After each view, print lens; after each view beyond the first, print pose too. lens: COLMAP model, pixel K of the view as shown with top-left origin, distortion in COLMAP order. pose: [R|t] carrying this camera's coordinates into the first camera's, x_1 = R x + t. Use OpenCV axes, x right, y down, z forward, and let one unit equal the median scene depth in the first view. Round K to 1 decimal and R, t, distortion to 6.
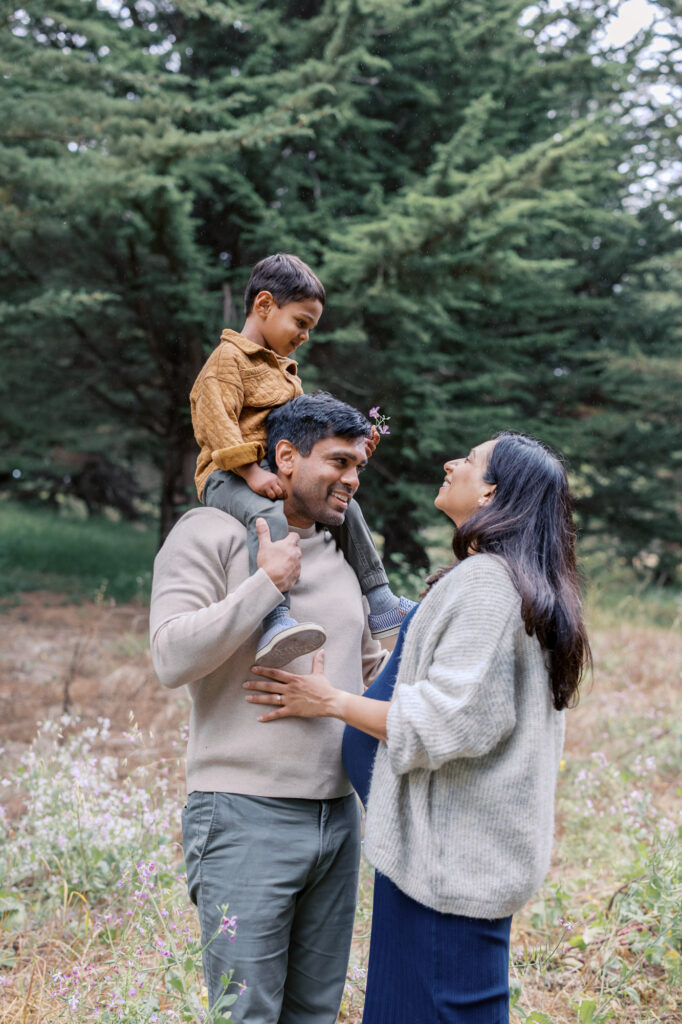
lens RADIAL K [[1515.7, 0, 341.0], [0, 1515.7, 512.0], [0, 0, 1]] dist [0.016849, 0.025548]
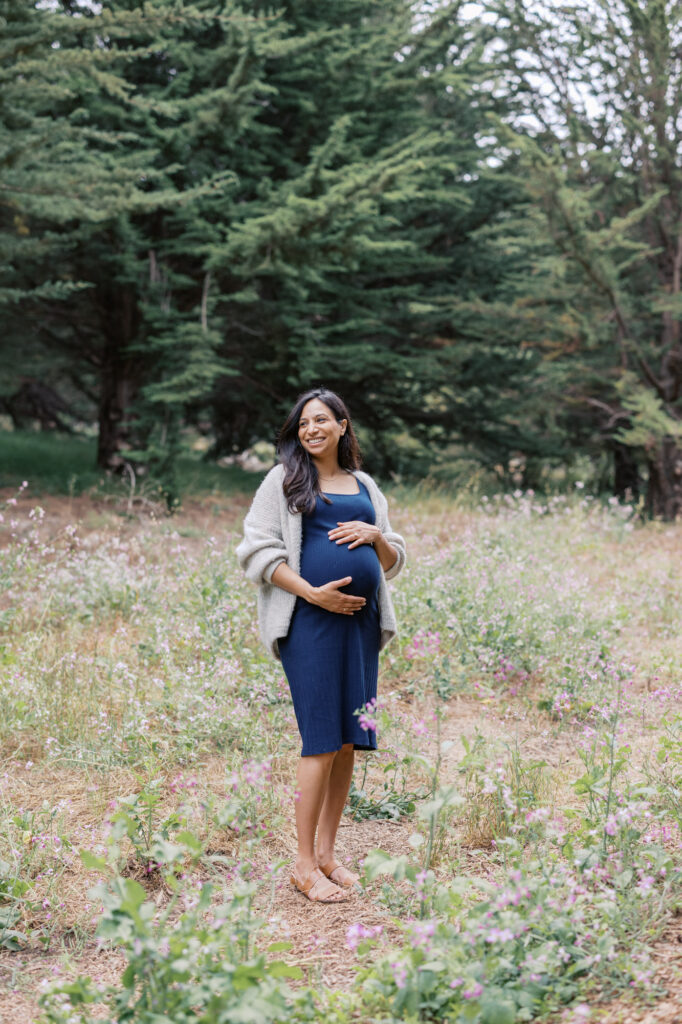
lens RADIAL K [[1907.3, 0, 341.0], [0, 1907.3, 512.0], [0, 0, 1]] dist [0.252370, -7.235972]
pose [[0.998663, -0.004704, 0.051475, 0.001232], [0.002312, 0.998919, 0.046429, -0.002309], [-0.051638, -0.046247, 0.997594, -0.672903]]
